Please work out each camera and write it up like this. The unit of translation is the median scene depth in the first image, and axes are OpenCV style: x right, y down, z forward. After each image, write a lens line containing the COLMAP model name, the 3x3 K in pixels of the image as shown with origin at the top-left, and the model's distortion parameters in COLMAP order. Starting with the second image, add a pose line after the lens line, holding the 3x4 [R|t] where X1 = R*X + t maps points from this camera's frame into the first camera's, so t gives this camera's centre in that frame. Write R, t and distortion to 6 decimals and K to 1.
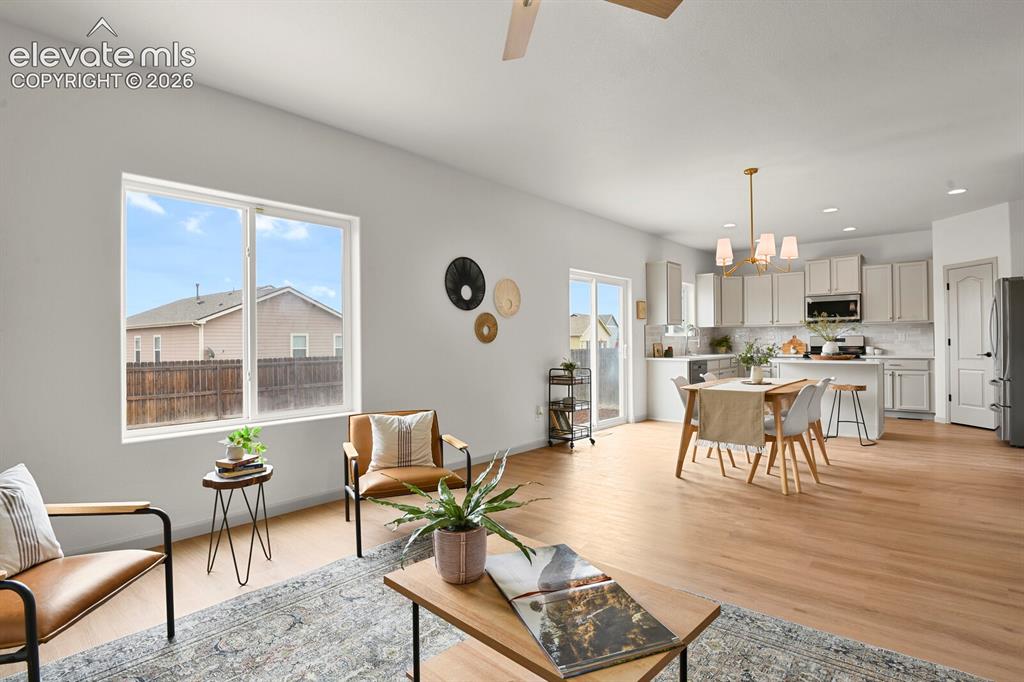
lens RADIAL K [[505.8, 0, 521.5], [0, 505.8, 339.1], [0, 0, 1]] dist [-0.018713, -0.006497]
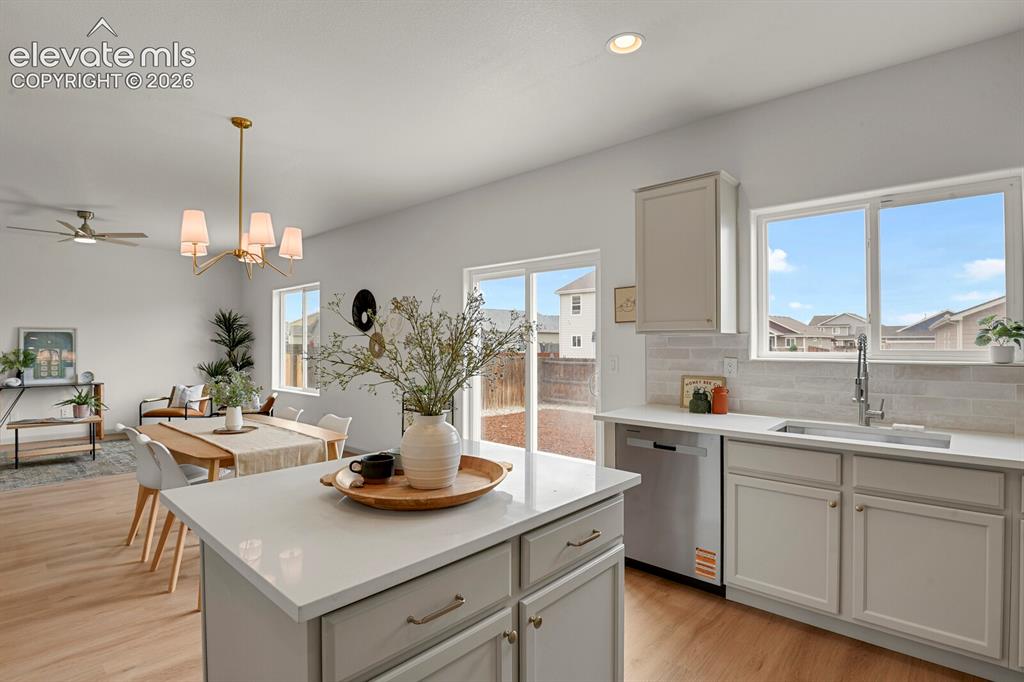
lens RADIAL K [[505.8, 0, 506.9], [0, 505.8, 338.1], [0, 0, 1]] dist [-0.018713, -0.006497]
pose [[-0.037316, 0.000571, -0.999303, 0.734140], [0.008172, 0.999967, 0.000267, -0.025770], [0.999270, -0.008156, -0.037319, 0.904530]]
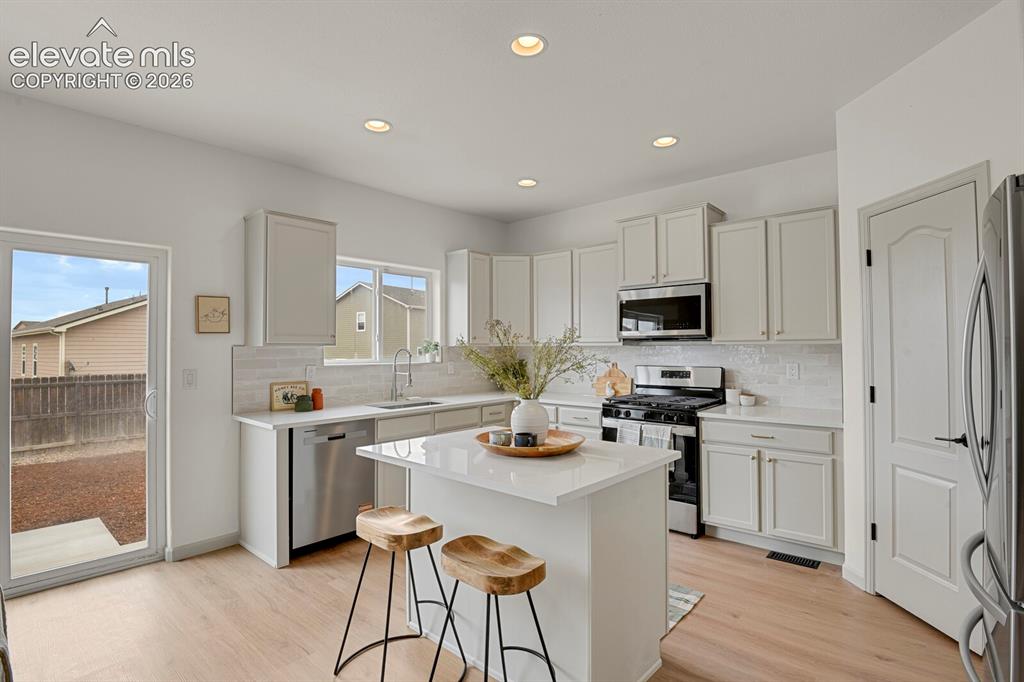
lens RADIAL K [[505.8, 0, 516.6], [0, 505.8, 336.4], [0, 0, 1]] dist [-0.018713, -0.006497]
pose [[0.999904, 0.005064, -0.012873, 0.535360], [-0.005339, 0.999756, -0.021418, -0.028429], [0.012762, 0.021485, 0.999688, 0.545654]]
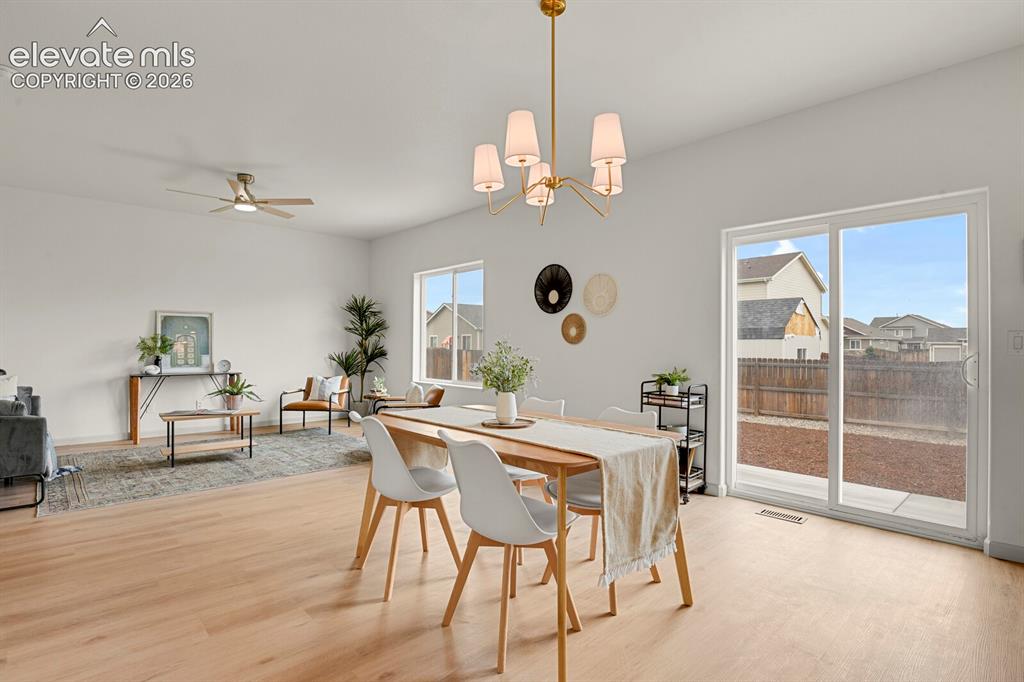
lens RADIAL K [[505.8, 0, 511.6], [0, 505.8, 335.2], [0, 0, 1]] dist [-0.018713, -0.006497]
pose [[-0.115021, -0.008060, -0.993330, 0.628981], [0.003866, 0.999956, -0.008561, -0.001775], [0.993356, -0.004825, -0.114984, 0.668296]]
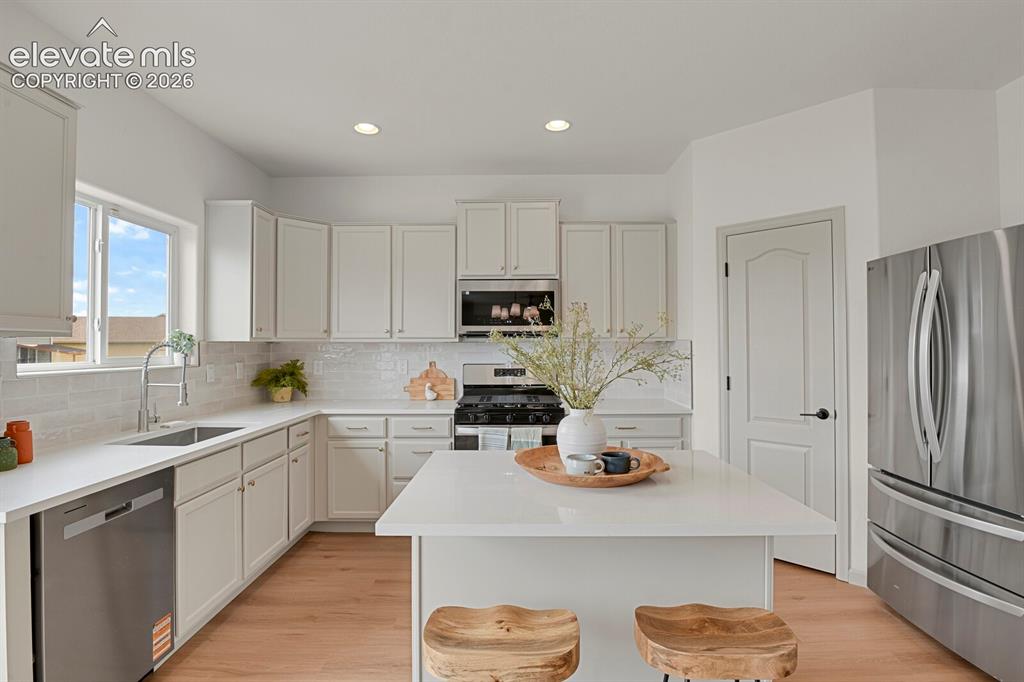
lens RADIAL K [[505.8, 0, 513.0], [0, 505.8, 339.5], [0, 0, 1]] dist [-0.018713, -0.006497]
pose [[0.763325, 0.016358, 0.645808, 0.350409], [-0.007147, 0.999832, -0.016878, -0.024866], [-0.645975, 0.008268, 0.763314, 0.704548]]
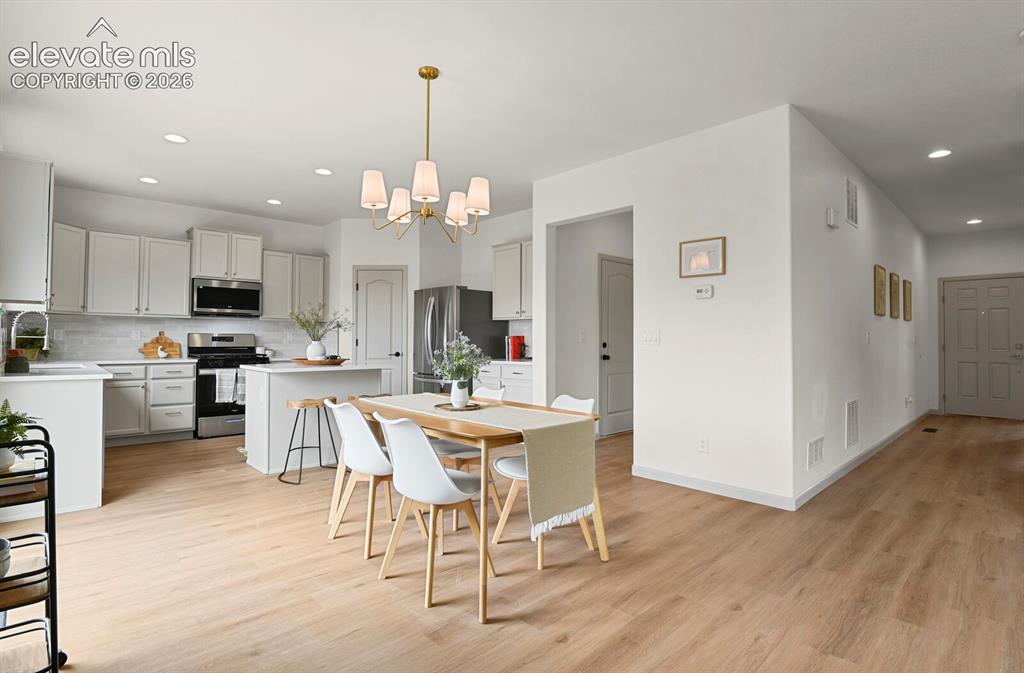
lens RADIAL K [[505.8, 0, 508.6], [0, 505.8, 326.1], [0, 0, 1]] dist [-0.018713, -0.006497]
pose [[0.116884, 0.034570, 0.992544, -0.101061], [-0.010840, 0.999379, -0.033531, 0.003811], [-0.993086, -0.006839, 0.117186, 0.539609]]
